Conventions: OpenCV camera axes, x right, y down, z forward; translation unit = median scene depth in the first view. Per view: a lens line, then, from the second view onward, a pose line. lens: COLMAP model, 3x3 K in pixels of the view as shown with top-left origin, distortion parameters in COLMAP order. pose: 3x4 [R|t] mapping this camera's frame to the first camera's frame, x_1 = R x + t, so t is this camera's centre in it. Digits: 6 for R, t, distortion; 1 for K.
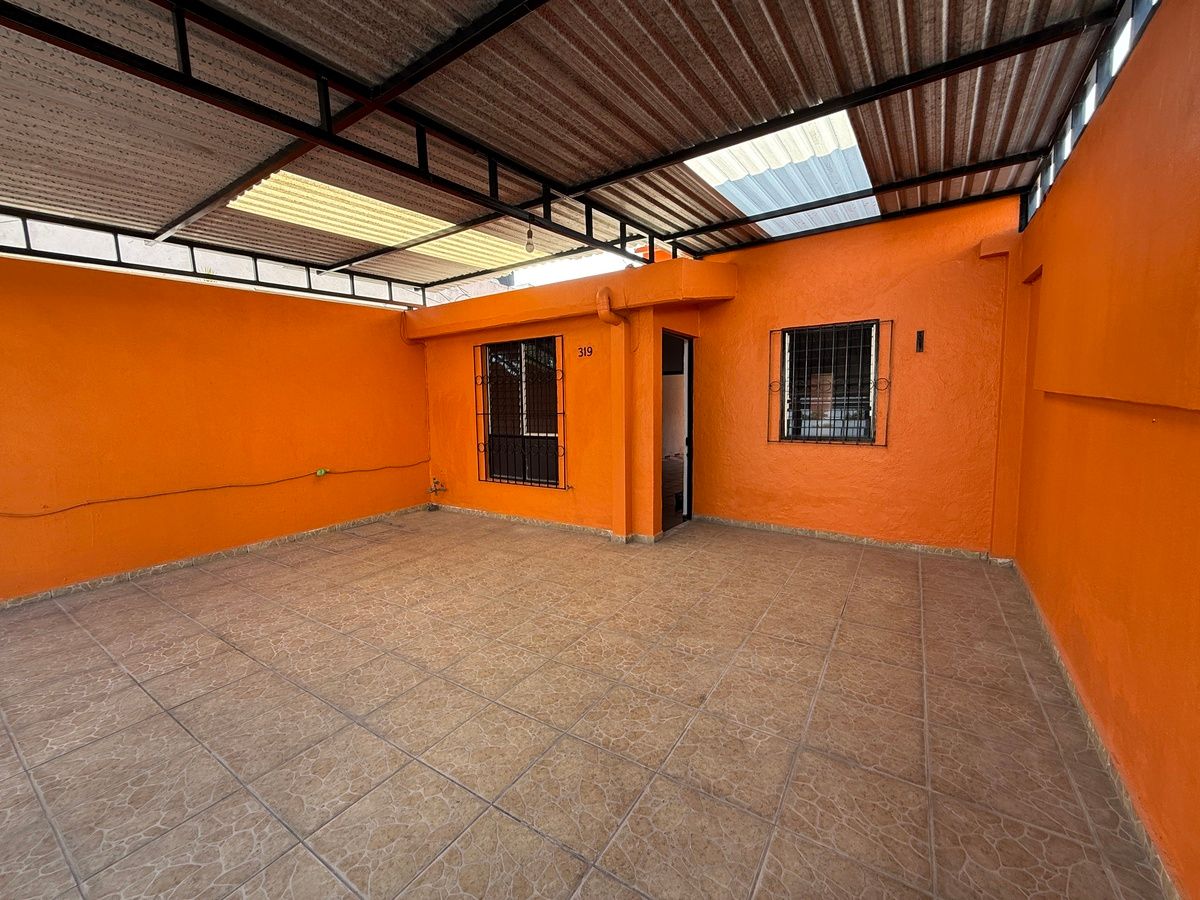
lens RADIAL K [[483.6, 0, 604.2], [0, 483.6, 447.4], [0, 0, 1]] dist [-0.000236, 0.000217]
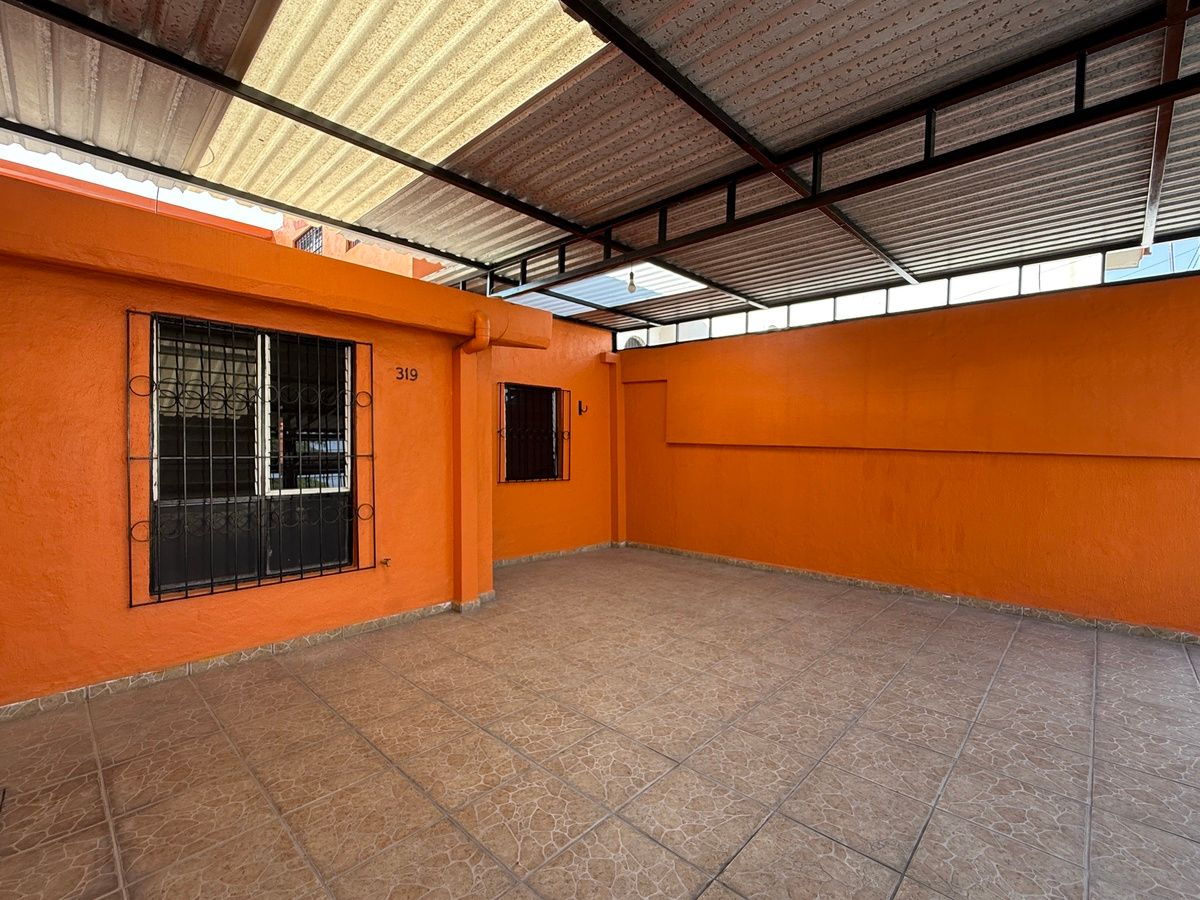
lens RADIAL K [[529.0, 0, 602.3], [0, 529.0, 452.2], [0, 0, 1]] dist [-0.003411, 0.000198]
pose [[0.179860, 0.013235, 0.983603, -1.105961], [0.087987, 0.995685, -0.029486, -0.036333], [-0.979749, 0.091848, 0.177920, 0.792185]]
